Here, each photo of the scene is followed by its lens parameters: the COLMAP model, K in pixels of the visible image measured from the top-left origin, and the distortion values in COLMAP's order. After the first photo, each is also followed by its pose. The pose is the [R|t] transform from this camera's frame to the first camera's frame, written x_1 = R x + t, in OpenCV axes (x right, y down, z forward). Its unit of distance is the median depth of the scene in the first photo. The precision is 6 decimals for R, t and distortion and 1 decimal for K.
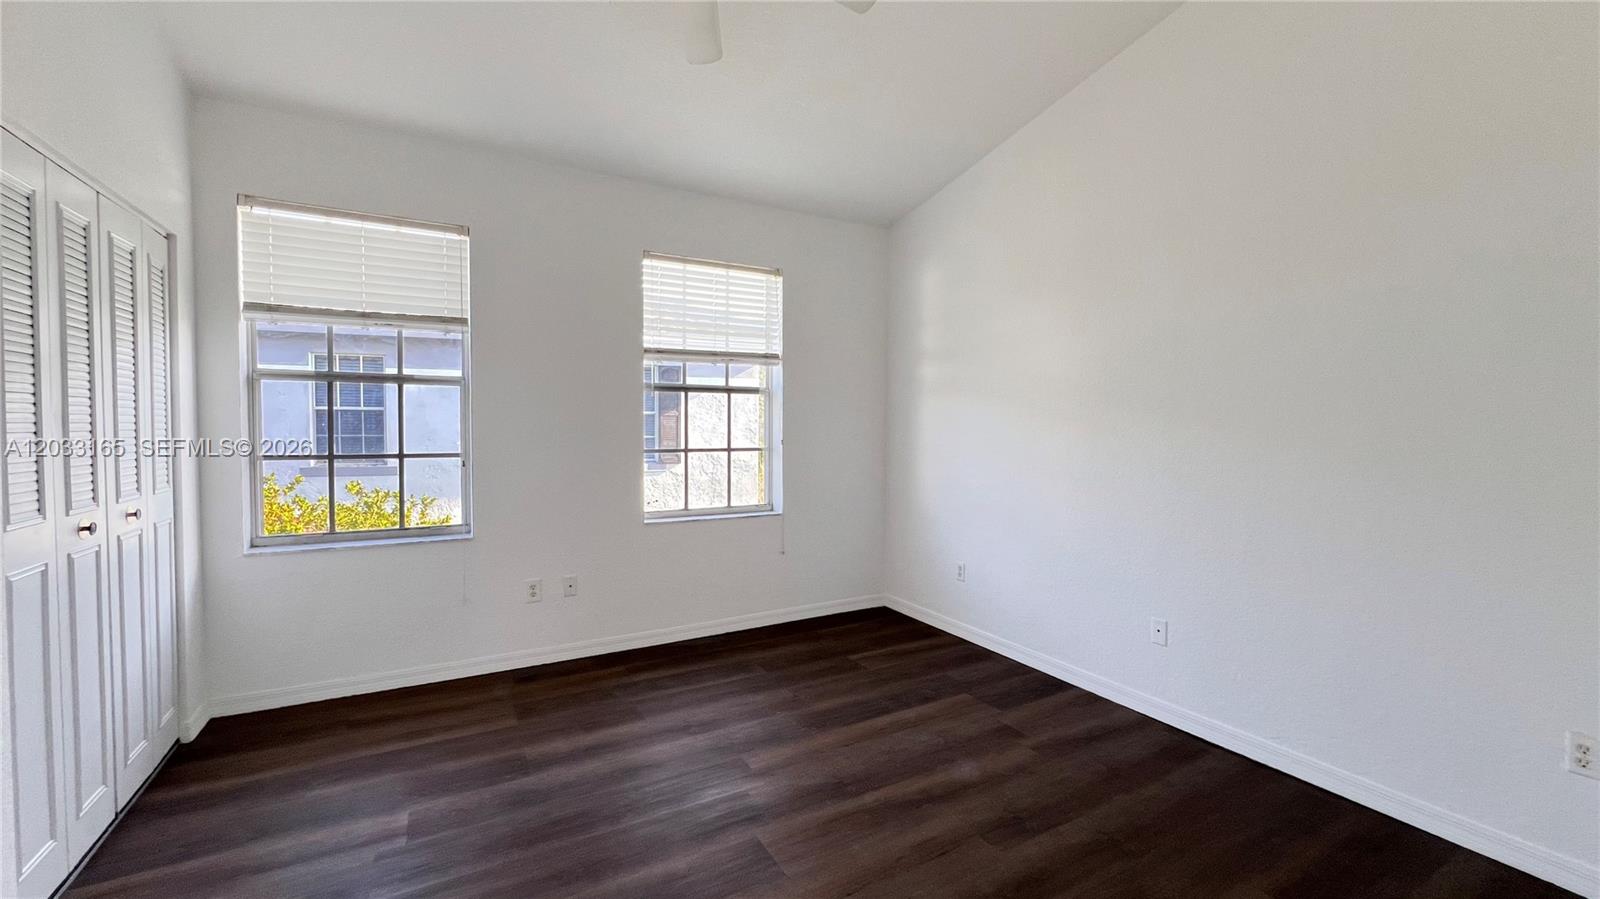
lens RADIAL K [[660.8, 0, 801.2], [0, 660.8, 440.8], [0, 0, 1]] dist [-0.000979, 0.000846]
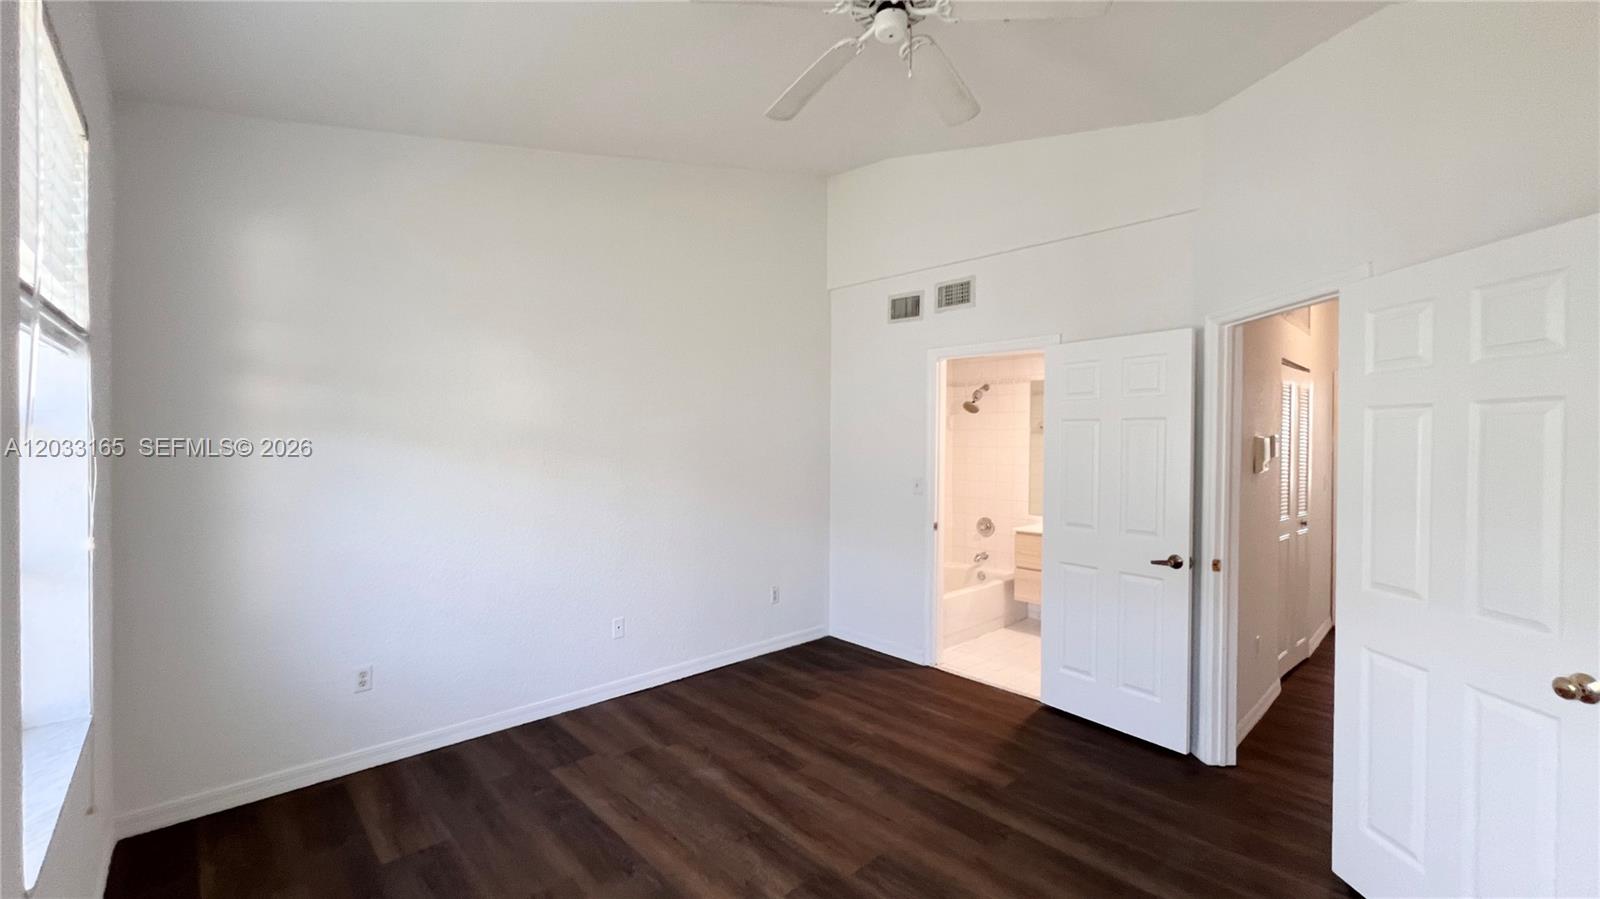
lens RADIAL K [[660.8, 0, 794.9], [0, 660.8, 448.3], [0, 0, 1]] dist [-0.000979, 0.000846]
pose [[-0.244660, -0.020933, 0.969383, -0.750135], [0.026124, 0.999262, 0.028171, -0.080859], [-0.969257, 0.032216, -0.243932, 0.942360]]
